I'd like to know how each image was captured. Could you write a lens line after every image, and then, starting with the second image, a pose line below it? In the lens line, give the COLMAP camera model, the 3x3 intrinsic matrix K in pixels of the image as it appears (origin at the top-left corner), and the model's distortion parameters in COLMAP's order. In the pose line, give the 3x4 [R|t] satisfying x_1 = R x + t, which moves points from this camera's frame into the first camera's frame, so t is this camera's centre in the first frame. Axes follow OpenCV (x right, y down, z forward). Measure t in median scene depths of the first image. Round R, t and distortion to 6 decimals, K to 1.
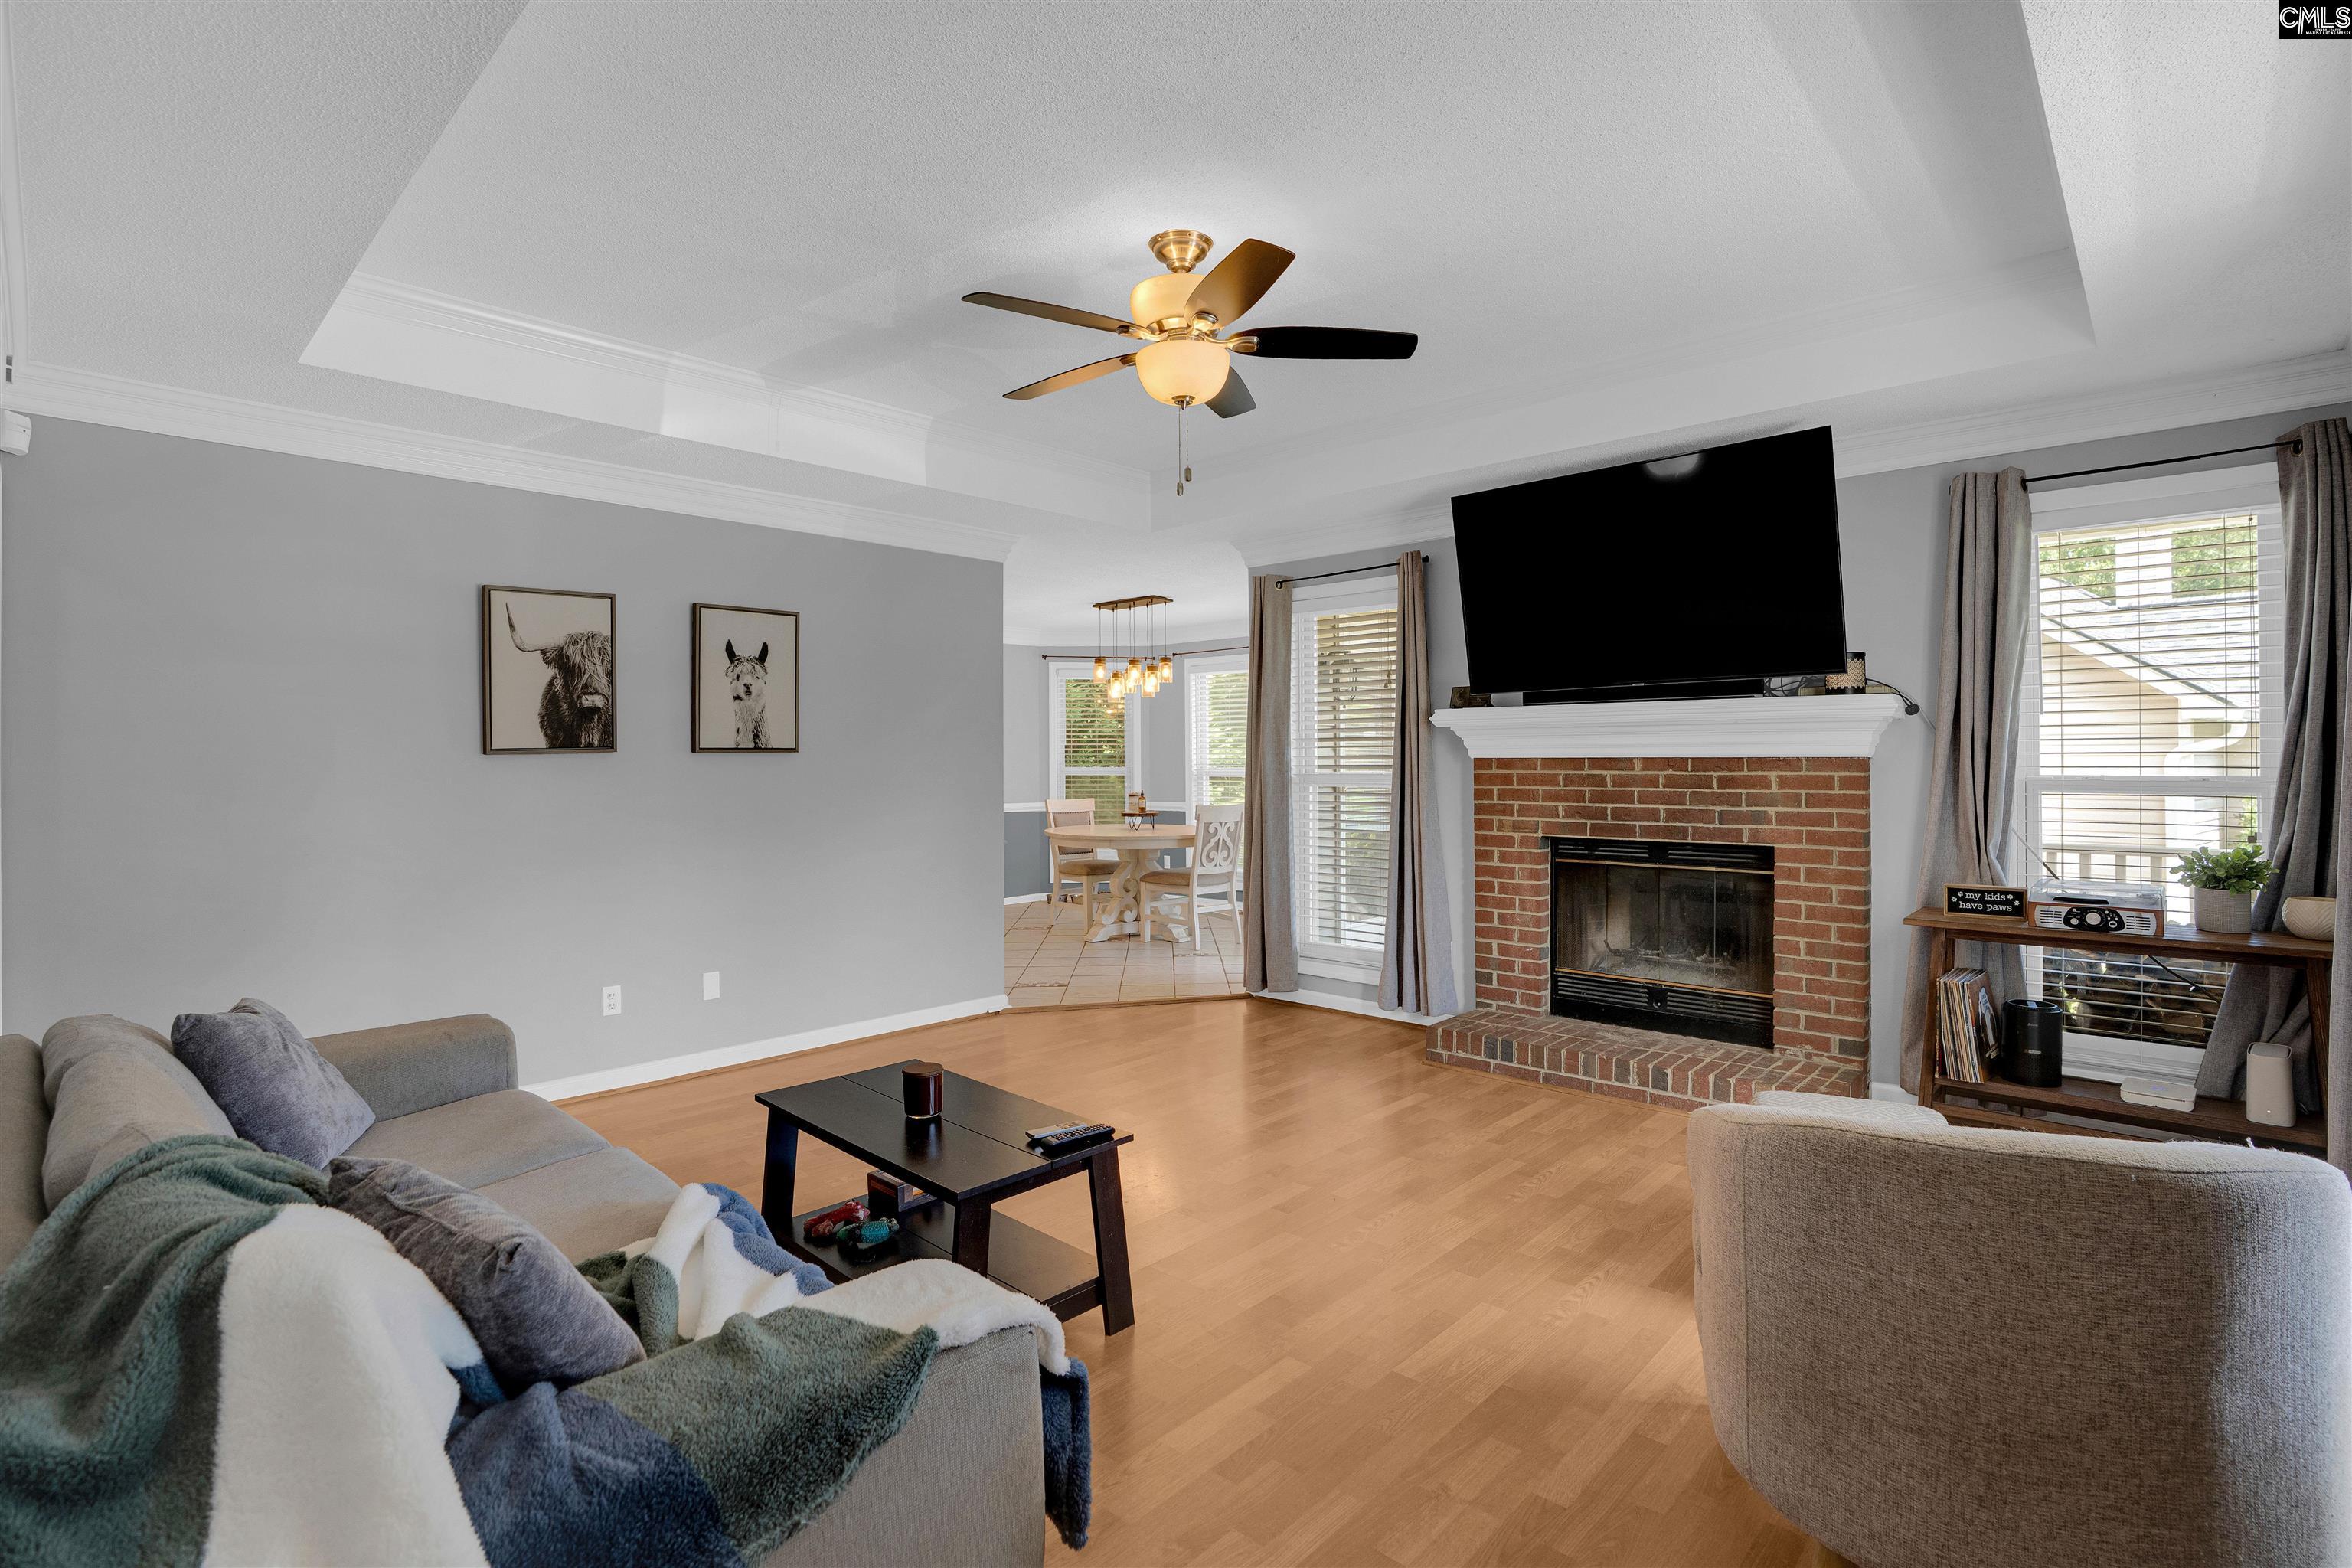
lens RADIAL K [[1122.7, 0, 1196.5], [0, 1122.7, 748.1], [0, 0, 1]] dist [-0.070908, 0.023066]
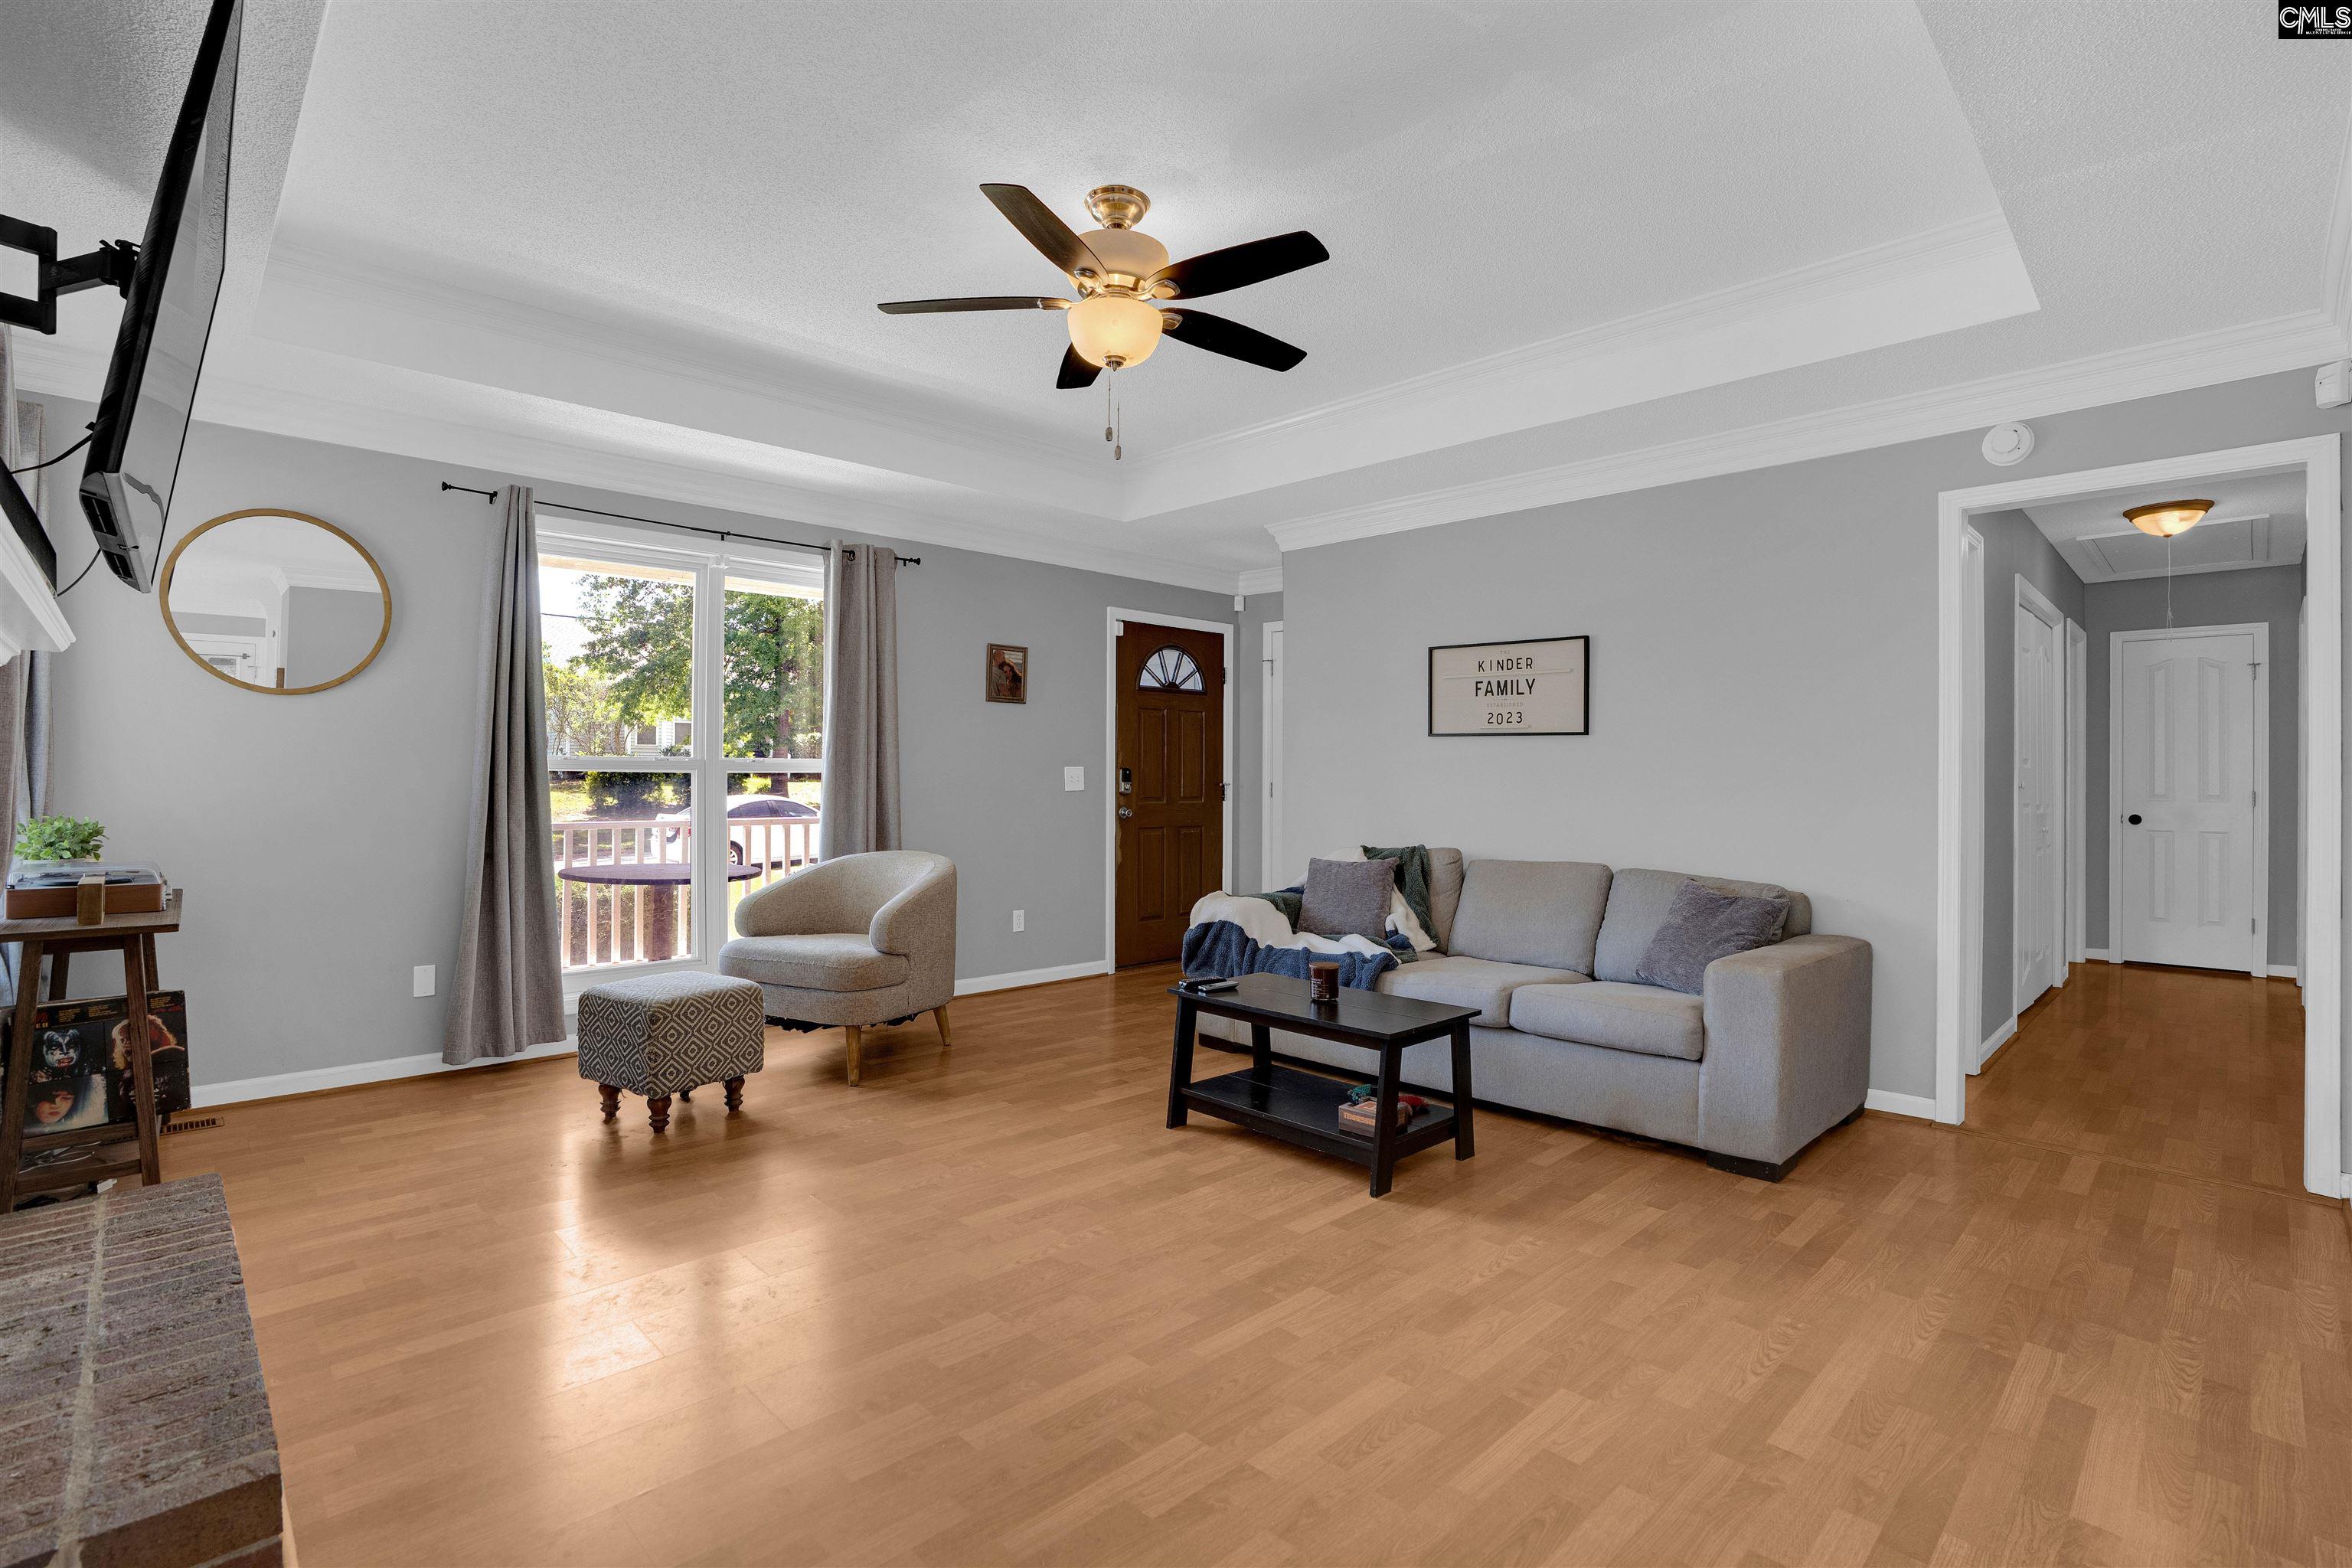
lens RADIAL K [[1105.3, 0, 1168.7], [0, 1105.3, 764.0], [0, 0, 1]] dist [-0.062211, 0.021612]
pose [[-0.998167, -0.000522, 0.060515, -0.078419], [-0.001741, 0.999797, -0.020080, 0.041892], [-0.060492, -0.020148, -0.997965, 1.310057]]
